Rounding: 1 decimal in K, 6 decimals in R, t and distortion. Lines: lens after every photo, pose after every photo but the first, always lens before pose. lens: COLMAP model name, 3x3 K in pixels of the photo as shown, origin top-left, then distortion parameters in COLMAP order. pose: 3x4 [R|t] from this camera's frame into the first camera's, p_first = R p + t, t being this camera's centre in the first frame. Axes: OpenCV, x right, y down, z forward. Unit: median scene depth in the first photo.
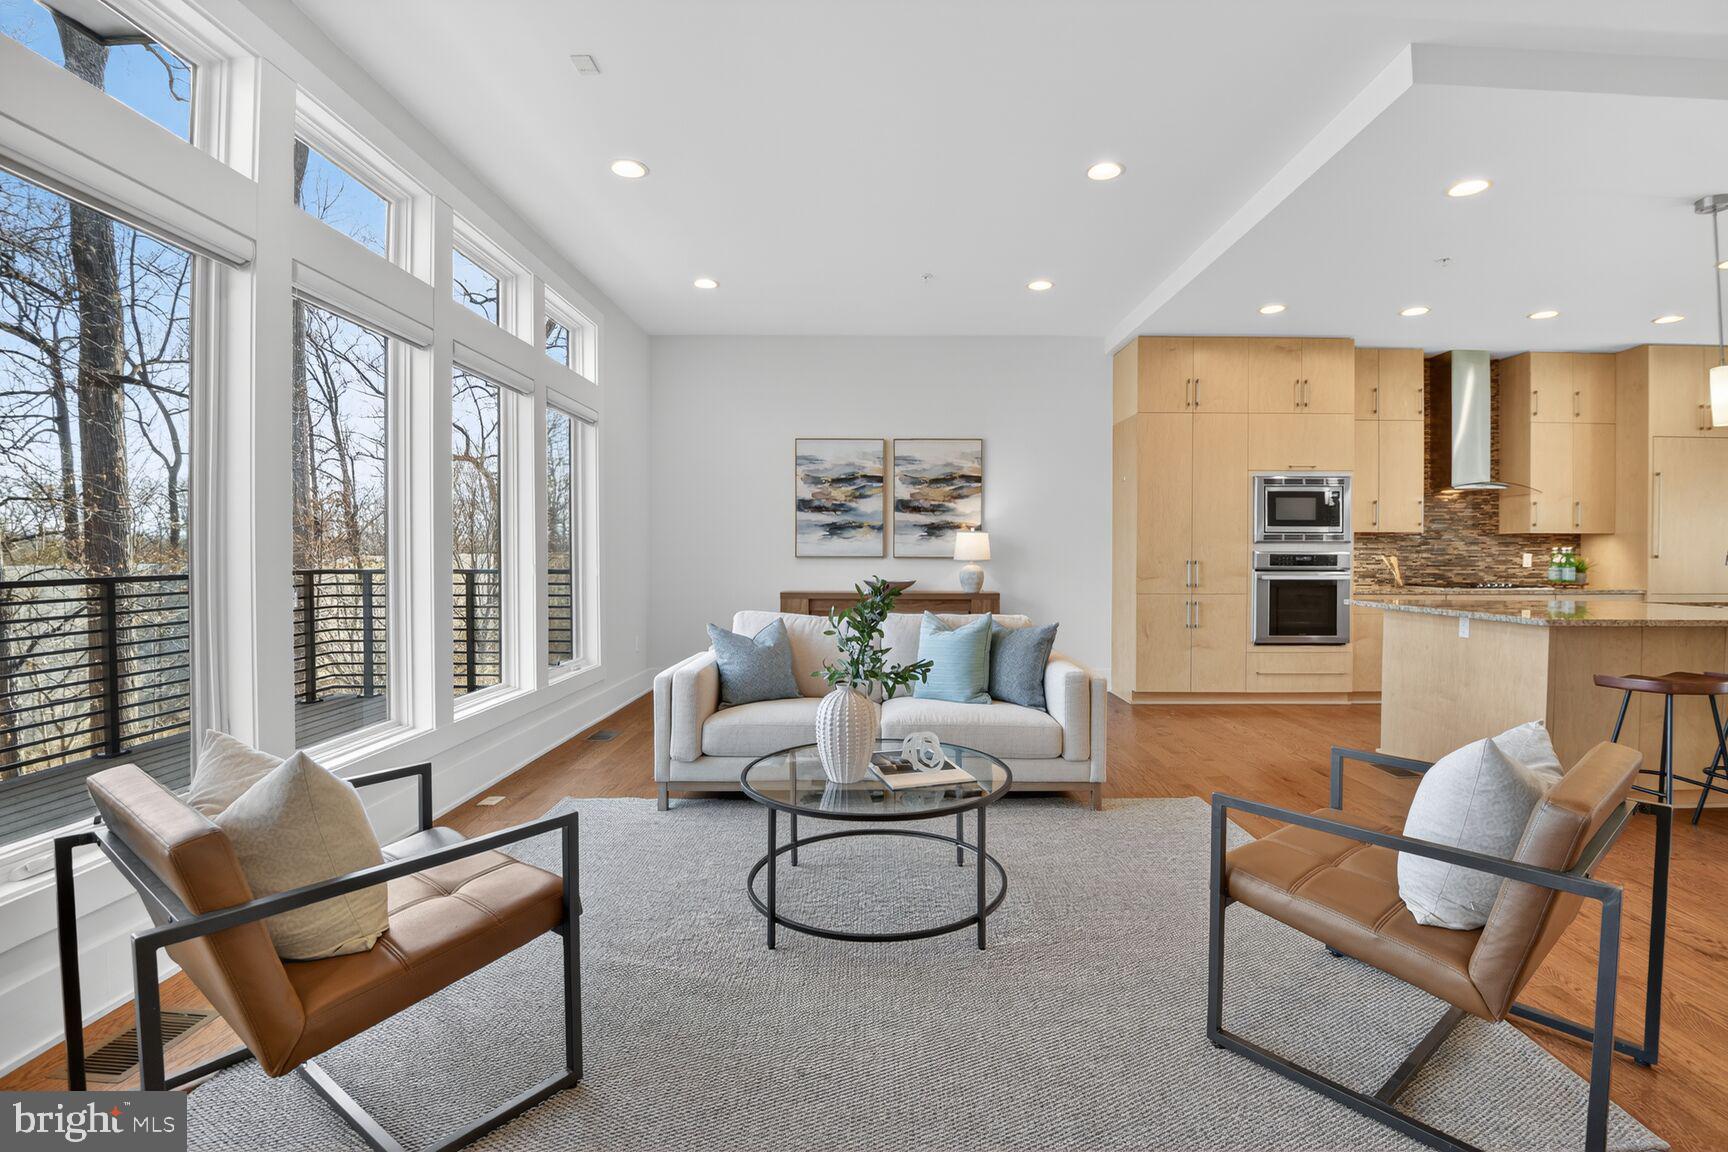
lens RADIAL K [[827.1, 0, 839.4], [0, 827.1, 572.0], [0, 0, 1]] dist [-0.010194, -0.009516]
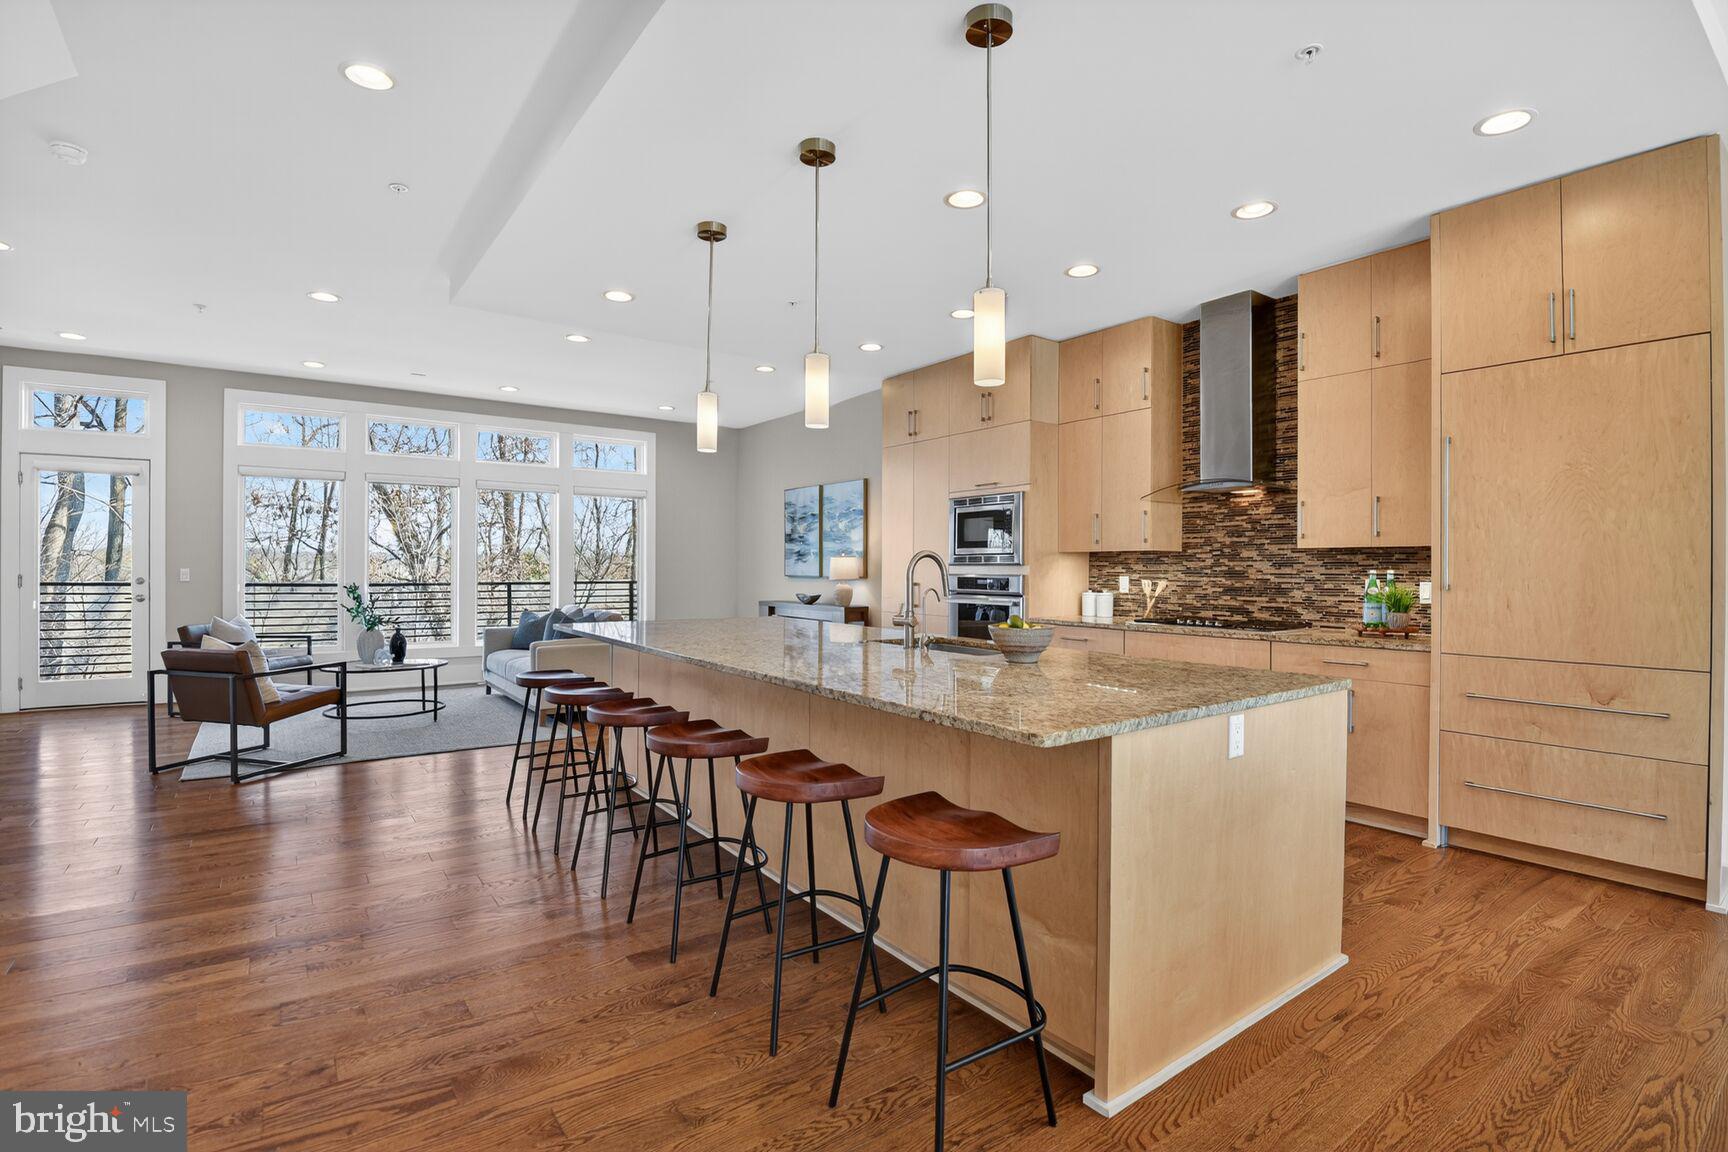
lens RADIAL K [[827.1, 0, 860.9], [0, 827.1, 556.2], [0, 0, 1]] dist [-0.010194, -0.009516]
pose [[0.560263, -0.010827, -0.828244, 1.174329], [-0.019734, 0.999456, -0.026415, -0.016550], [0.828080, 0.031144, 0.559745, 0.328806]]
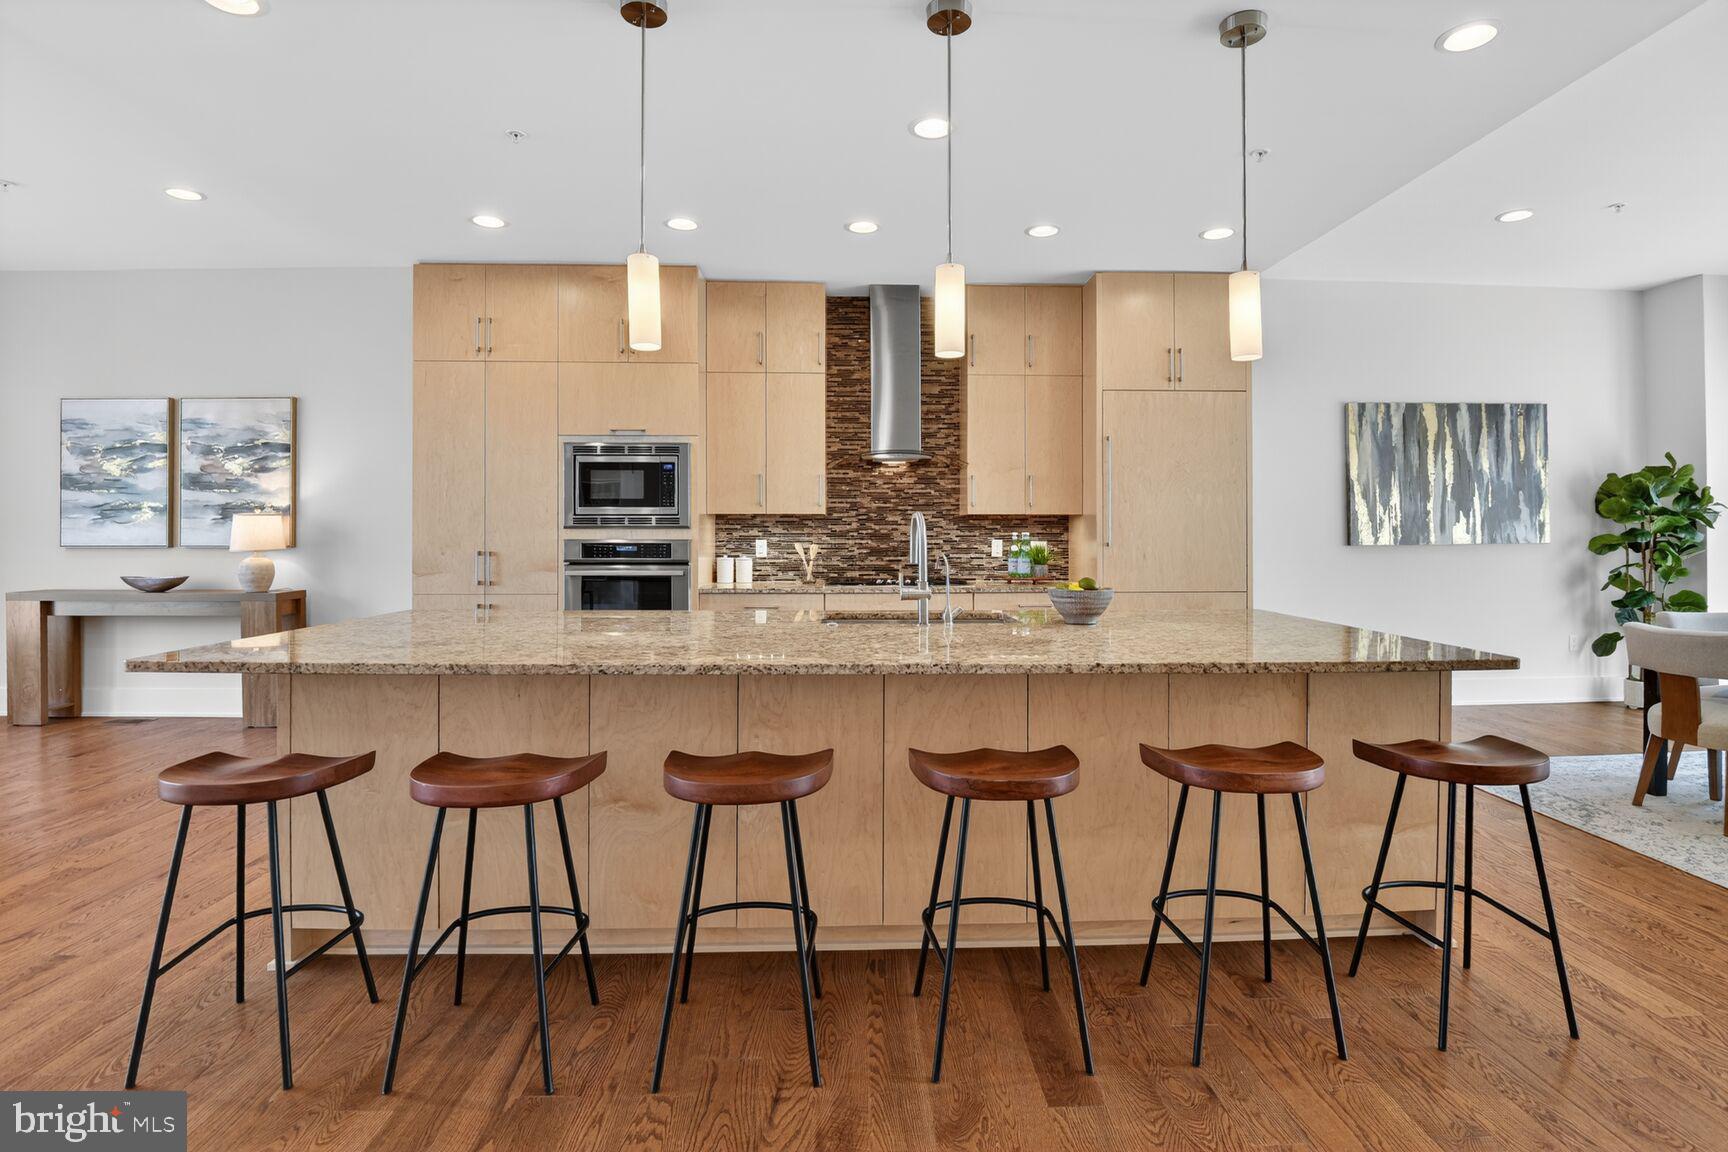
lens RADIAL K [[827.1, 0, 882.3], [0, 827.1, 508.9], [0, 0, 1]] dist [-0.010194, -0.009516]
pose [[0.999868, -0.001045, 0.016231, 0.735318], [0.001893, 0.998630, -0.052302, -0.011303], [-0.016154, 0.052326, 0.998499, 0.203637]]
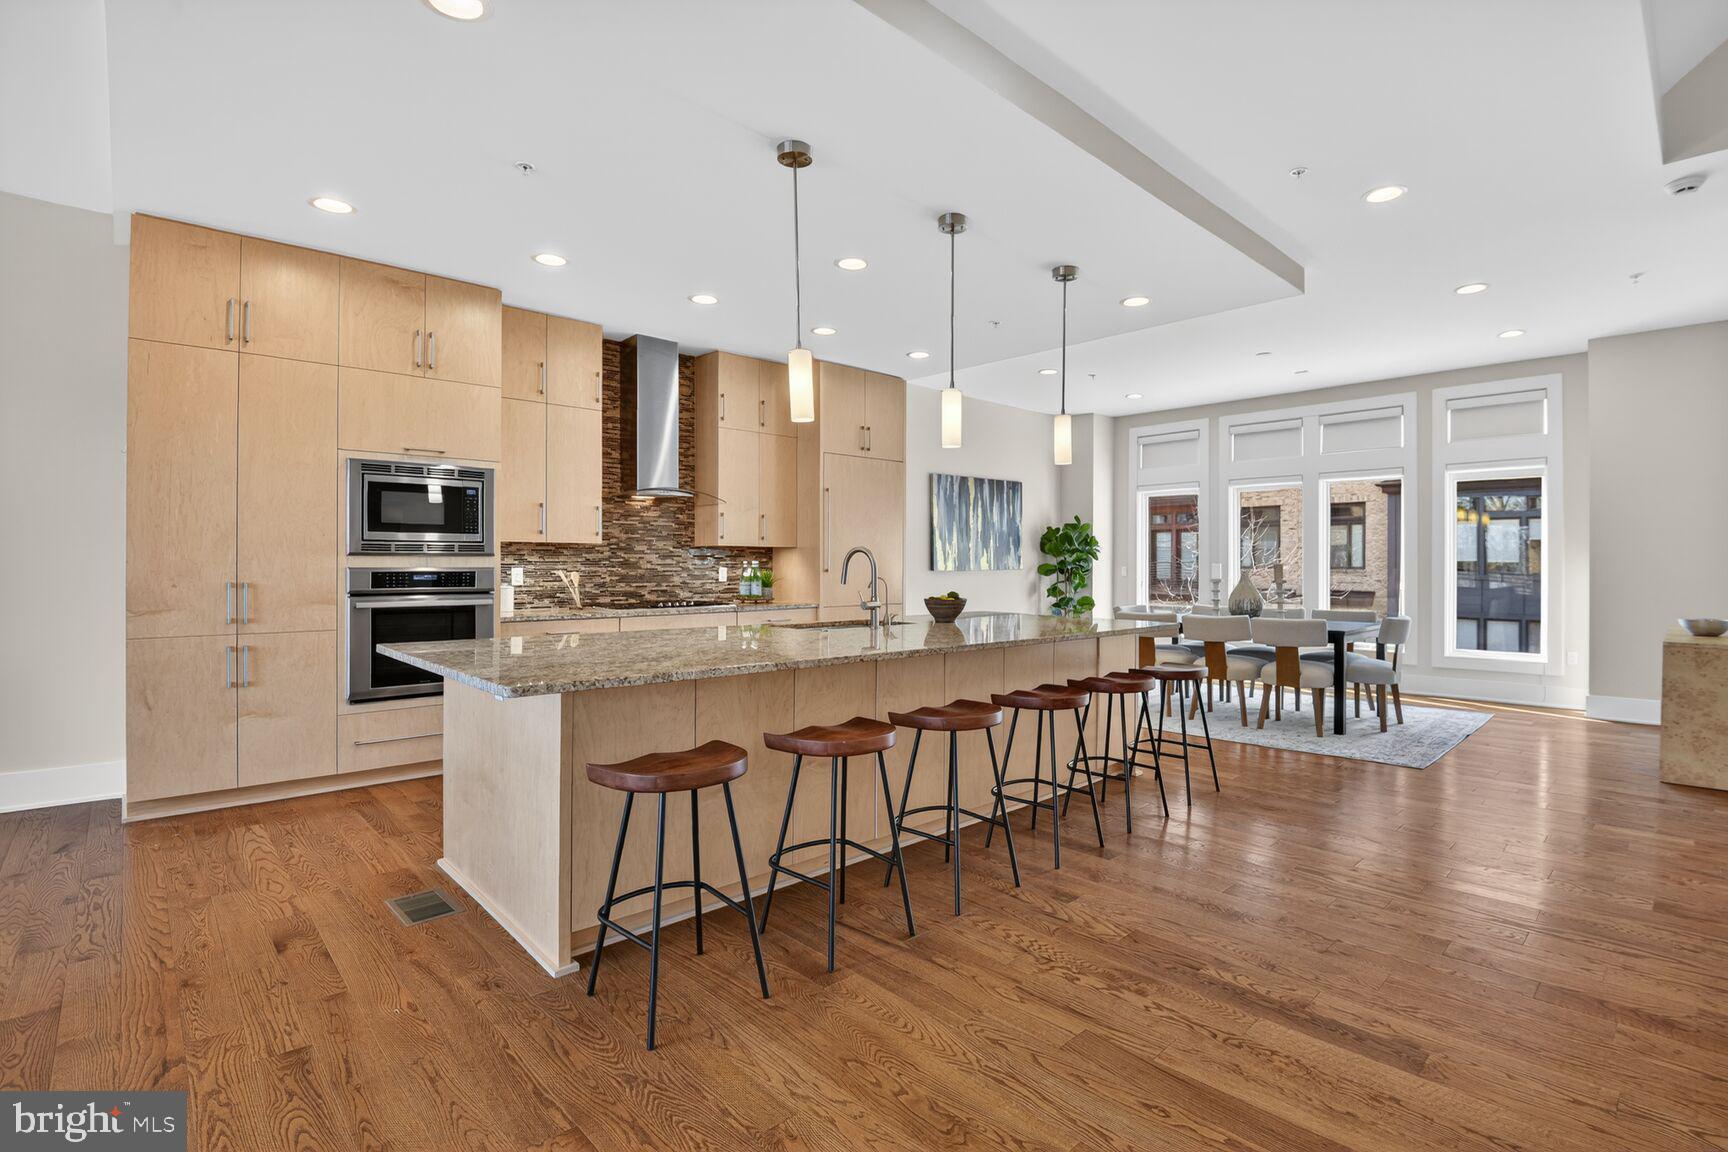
lens RADIAL K [[827.1, 0, 875.2], [0, 827.1, 560.6], [0, 0, 1]] dist [-0.010194, -0.009516]
pose [[0.742562, 0.002025, 0.669774, 0.345061], [0.012007, 0.999794, -0.016335, -0.013146], [-0.669670, 0.020172, 0.742385, 0.181703]]
